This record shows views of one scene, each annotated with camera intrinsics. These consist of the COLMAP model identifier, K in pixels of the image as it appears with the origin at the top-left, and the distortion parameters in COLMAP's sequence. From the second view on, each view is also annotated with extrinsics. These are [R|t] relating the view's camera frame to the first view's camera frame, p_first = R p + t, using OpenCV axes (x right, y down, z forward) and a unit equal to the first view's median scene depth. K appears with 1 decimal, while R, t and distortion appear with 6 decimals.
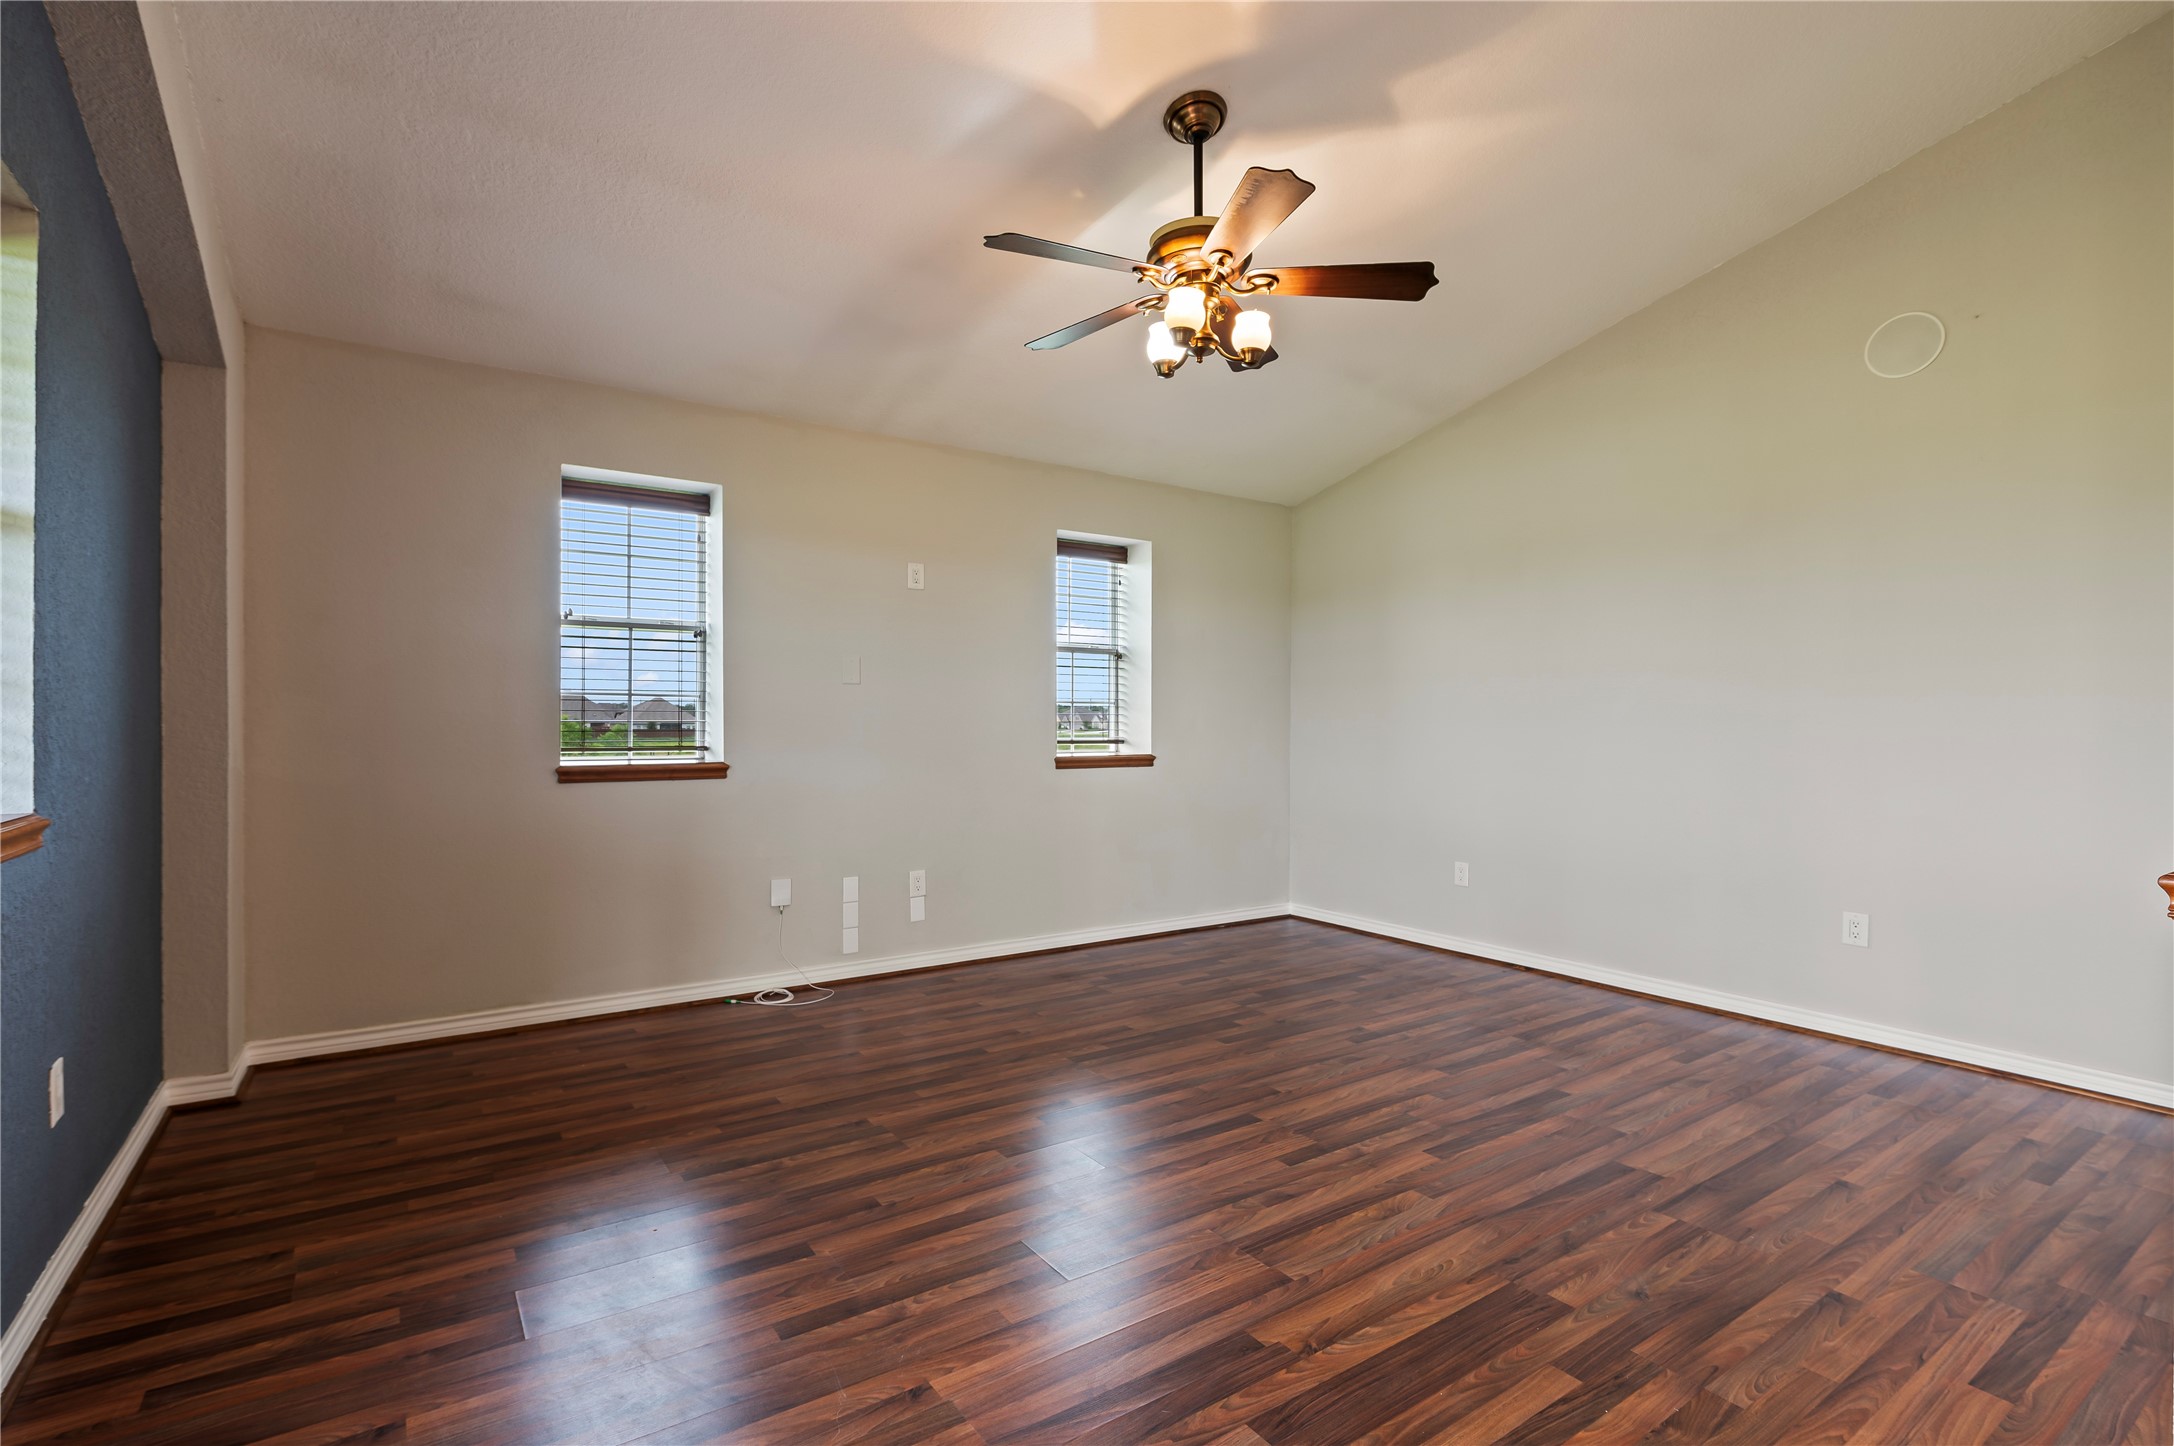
lens RADIAL K [[1031.8, 0, 1156.2], [0, 1031.8, 732.1], [0, 0, 1]] dist [-0.002687, -0.000342]
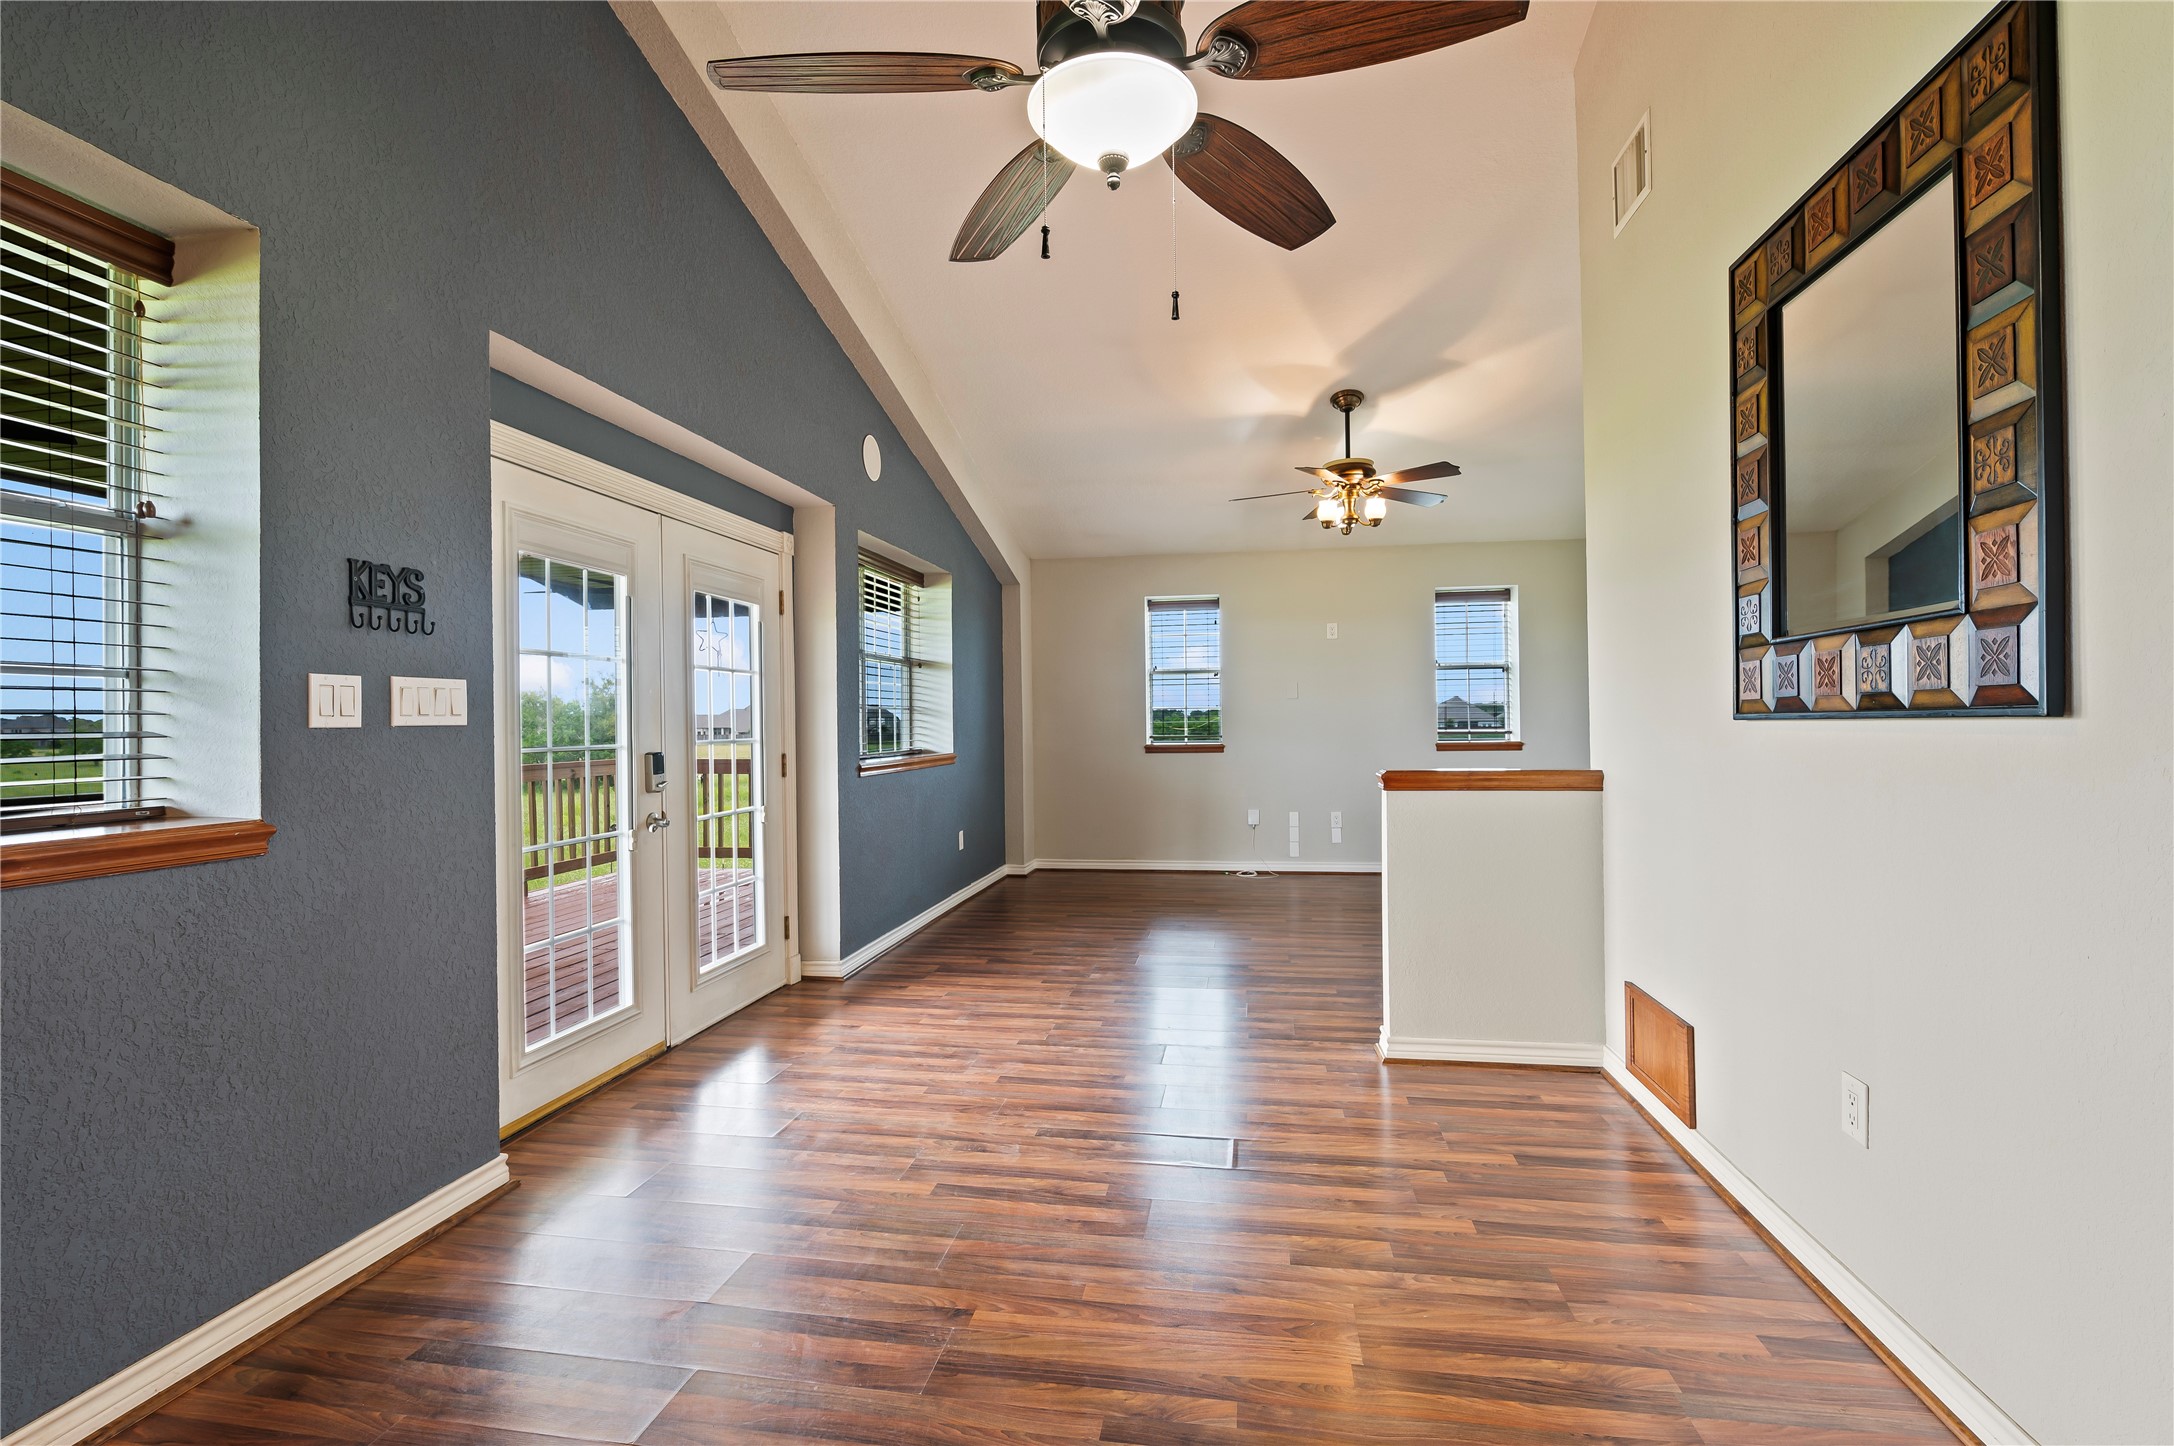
lens RADIAL K [[1031.8, 0, 1085.8], [0, 1031.8, 721.4], [0, 0, 1]] dist [-0.002687, -0.000342]
pose [[0.689300, -0.009901, -0.724409, 1.049230], [0.007746, 0.999950, -0.006297, -0.000807], [0.724435, -0.001271, 0.689342, -0.628957]]
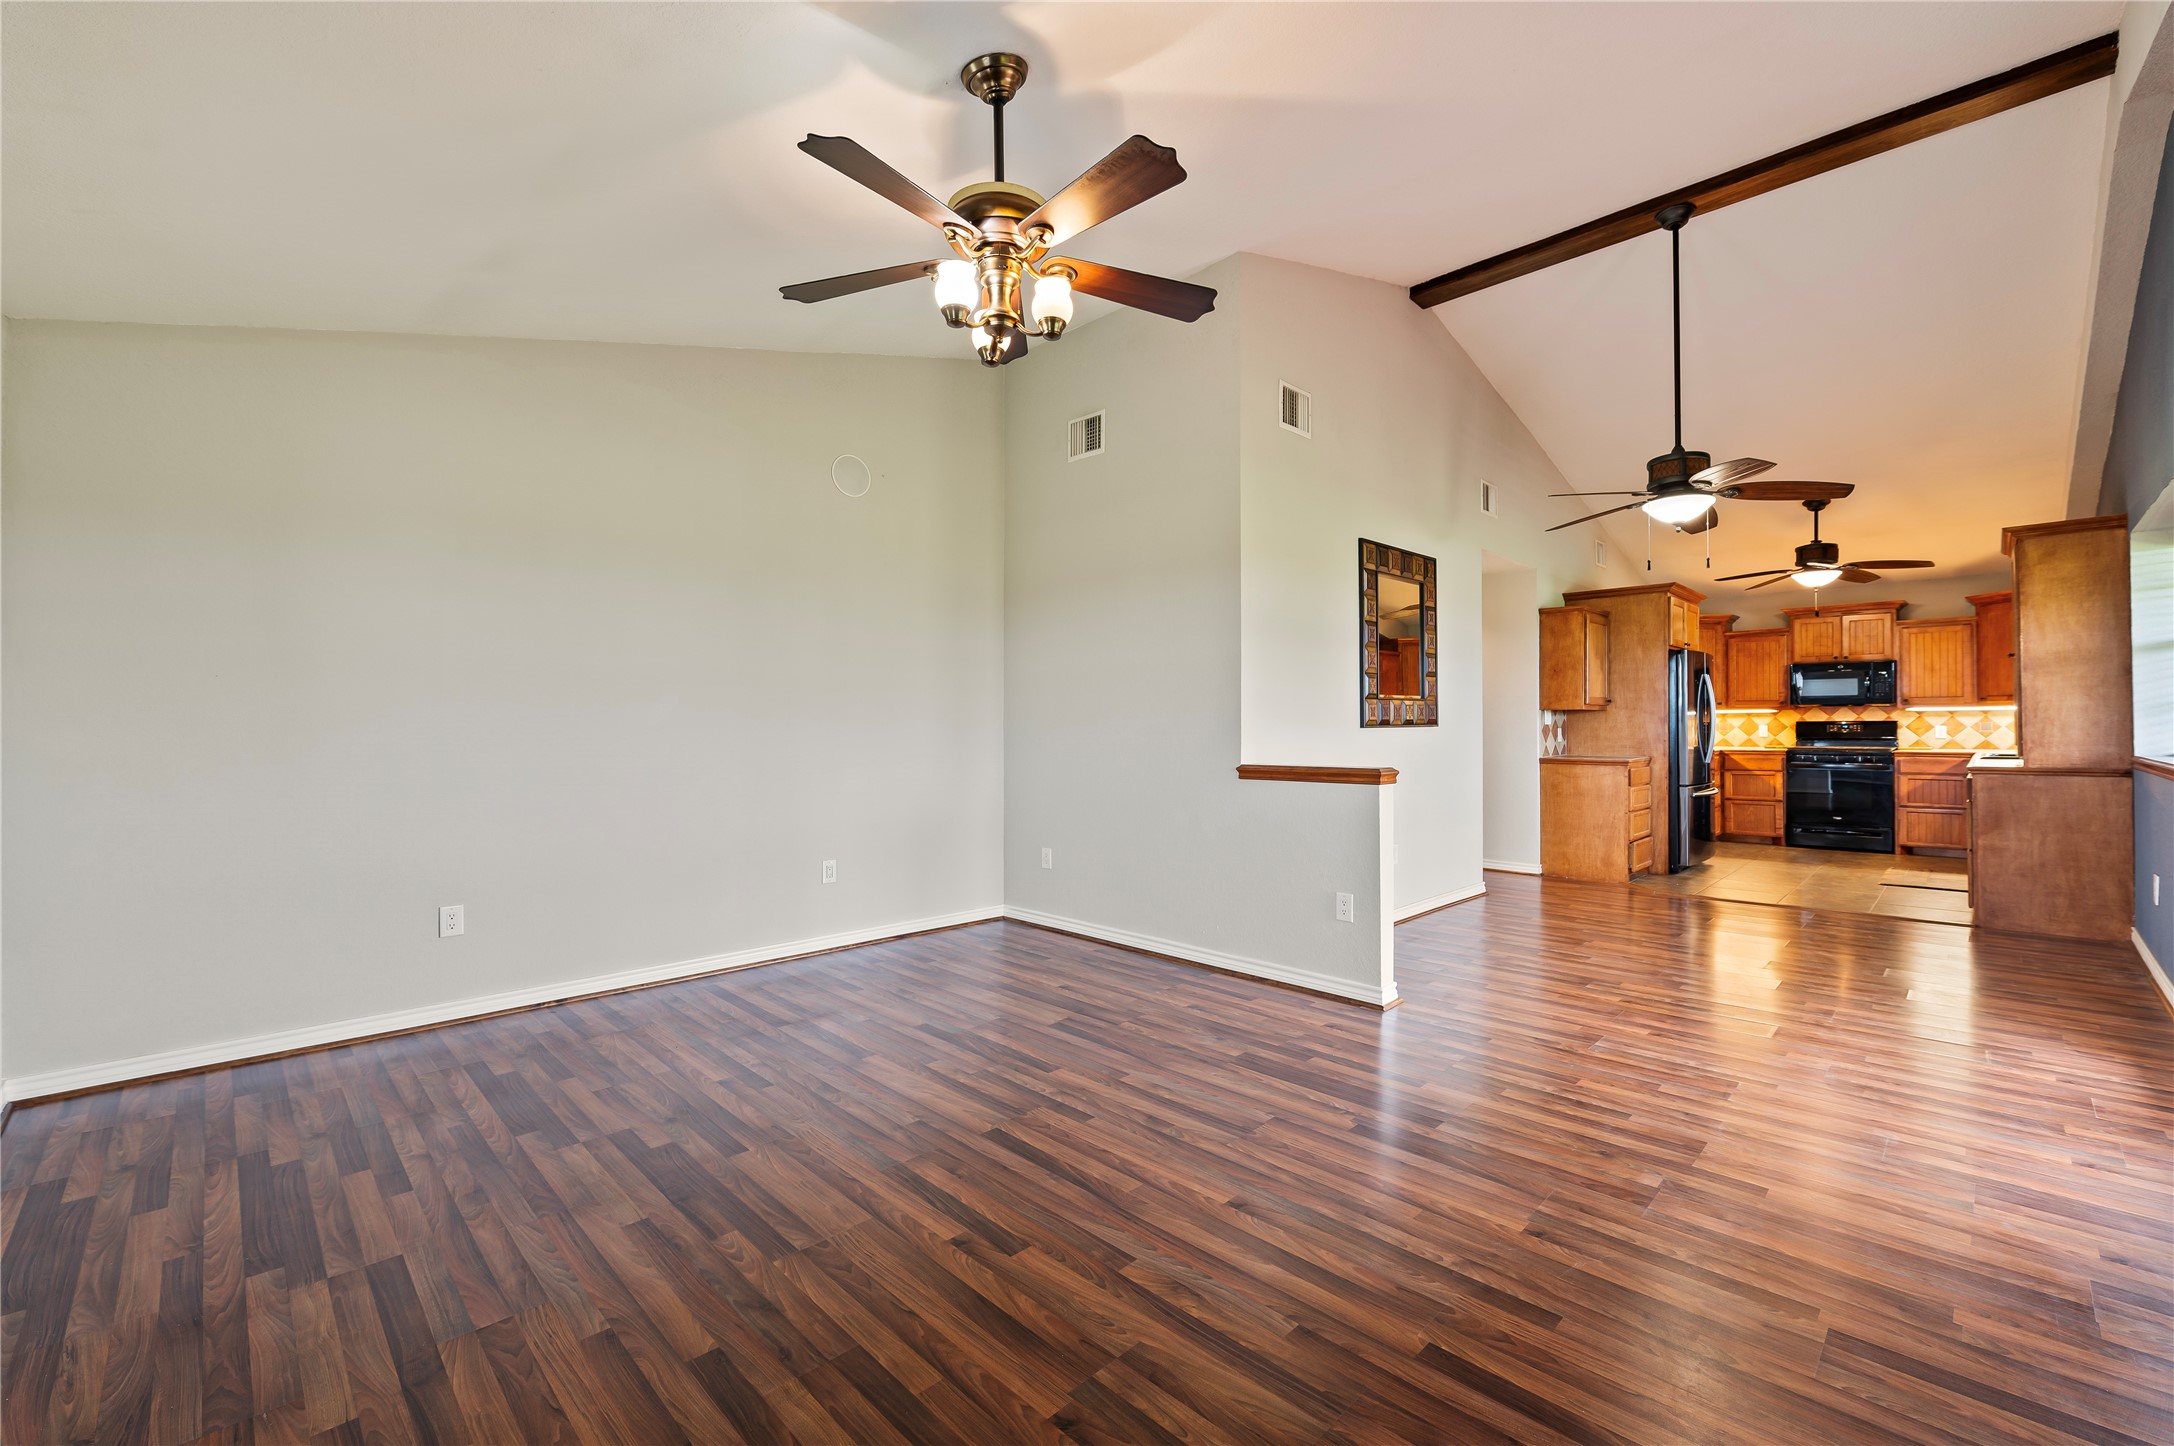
lens RADIAL K [[893.0, 0, 1082.5], [0, 893.0, 723.3], [0, 0, 1]] dist [0.001886, -0.000212]
pose [[-0.133924, 0.000580, 0.990991, -0.807949], [0.011966, 0.999928, 0.001032, -0.021123], [-0.990919, 0.011996, -0.133921, 1.070984]]
